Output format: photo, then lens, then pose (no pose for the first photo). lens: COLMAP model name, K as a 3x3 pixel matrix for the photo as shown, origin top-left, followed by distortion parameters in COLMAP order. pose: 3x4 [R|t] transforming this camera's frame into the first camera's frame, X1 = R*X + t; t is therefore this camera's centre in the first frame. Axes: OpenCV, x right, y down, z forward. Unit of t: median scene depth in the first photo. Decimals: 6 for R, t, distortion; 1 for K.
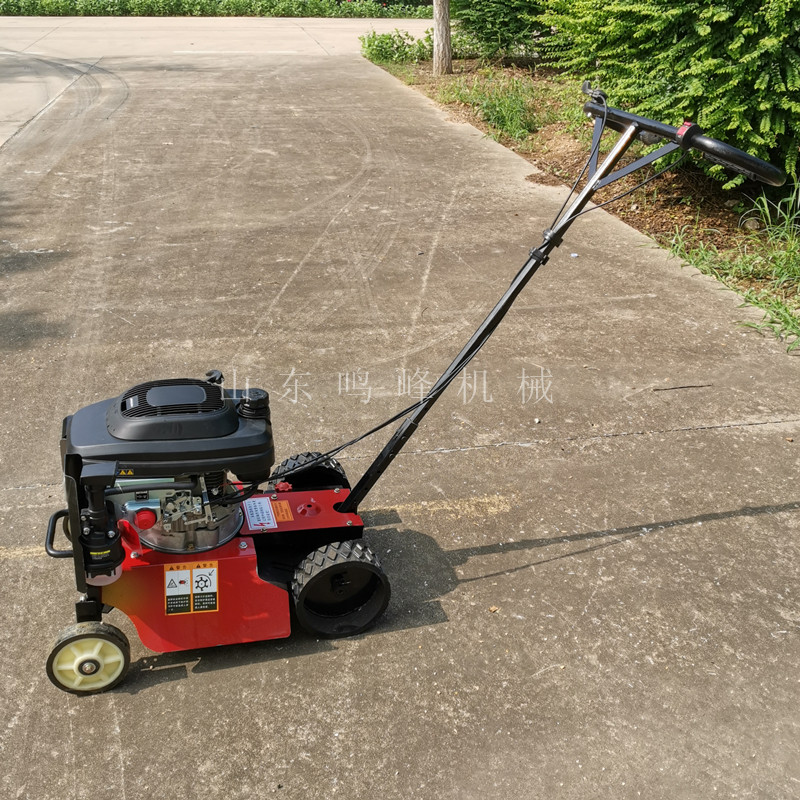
lens RADIAL K [[806.4, 0, 398.9], [0, 806.4, 413.6], [0, 0, 1]] dist [0.040743, -0.135041]
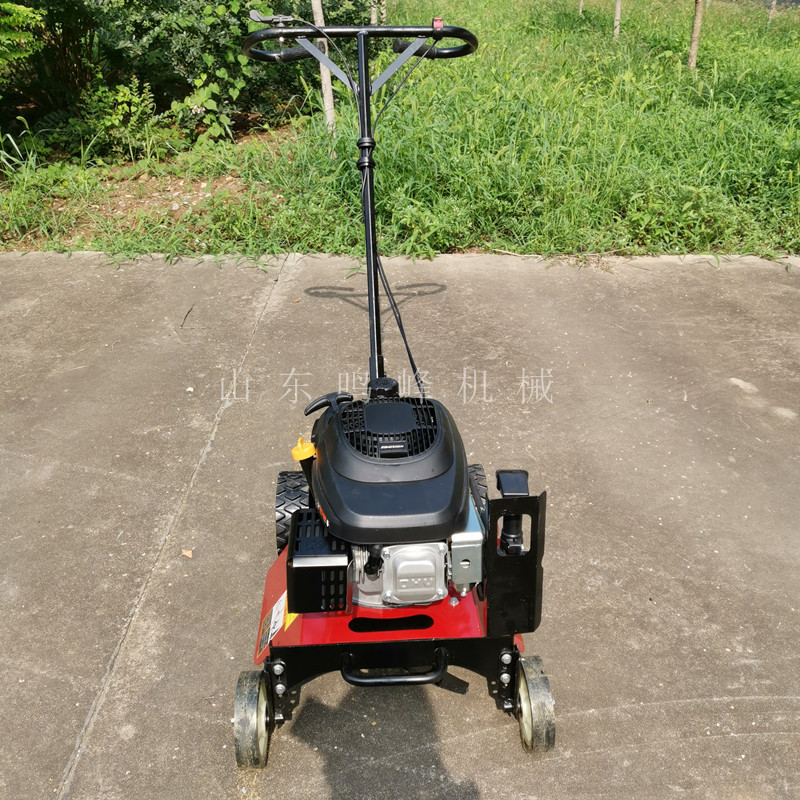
lens RADIAL K [[806.4, 0, 398.9], [0, 806.4, 413.6], [0, 0, 1]] dist [0.040743, -0.135041]
pose [[0.225619, -0.506368, 0.832279, -0.878129], [0.479361, 0.801434, 0.357654, -0.289049], [-0.848121, 0.318268, 0.423552, 0.591945]]
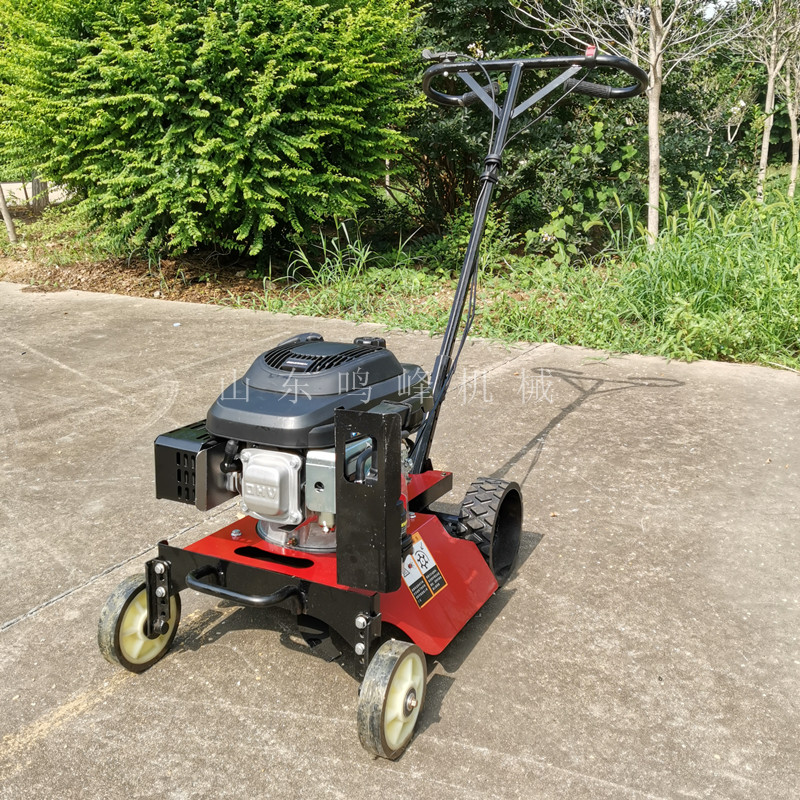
lens RADIAL K [[806.4, 0, 398.9], [0, 806.4, 413.6], [0, 0, 1]] dist [0.040743, -0.135041]
pose [[0.677593, -0.257397, 0.688923, -0.731616], [0.379974, 0.924564, -0.028287, 0.081282], [-0.629672, 0.280940, 0.724283, 0.361105]]
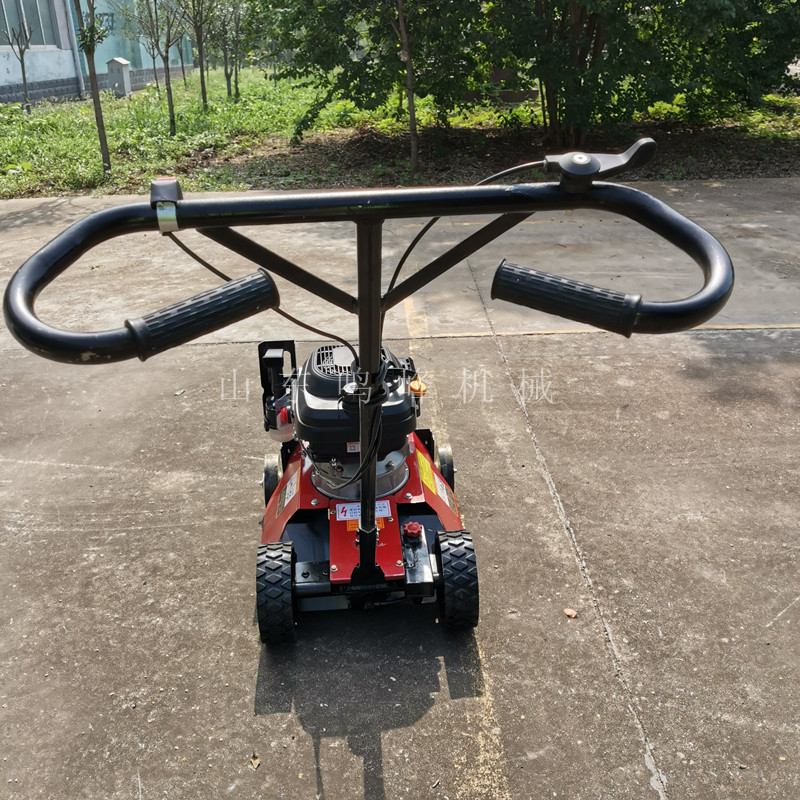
lens RADIAL K [[806.4, 0, 398.9], [0, 806.4, 413.6], [0, 0, 1]] dist [0.040743, -0.135041]
pose [[-0.198764, 0.391145, -0.898609, 0.691768], [-0.452654, 0.776607, 0.438163, -0.443376], [0.869251, 0.493850, 0.022692, 0.987987]]
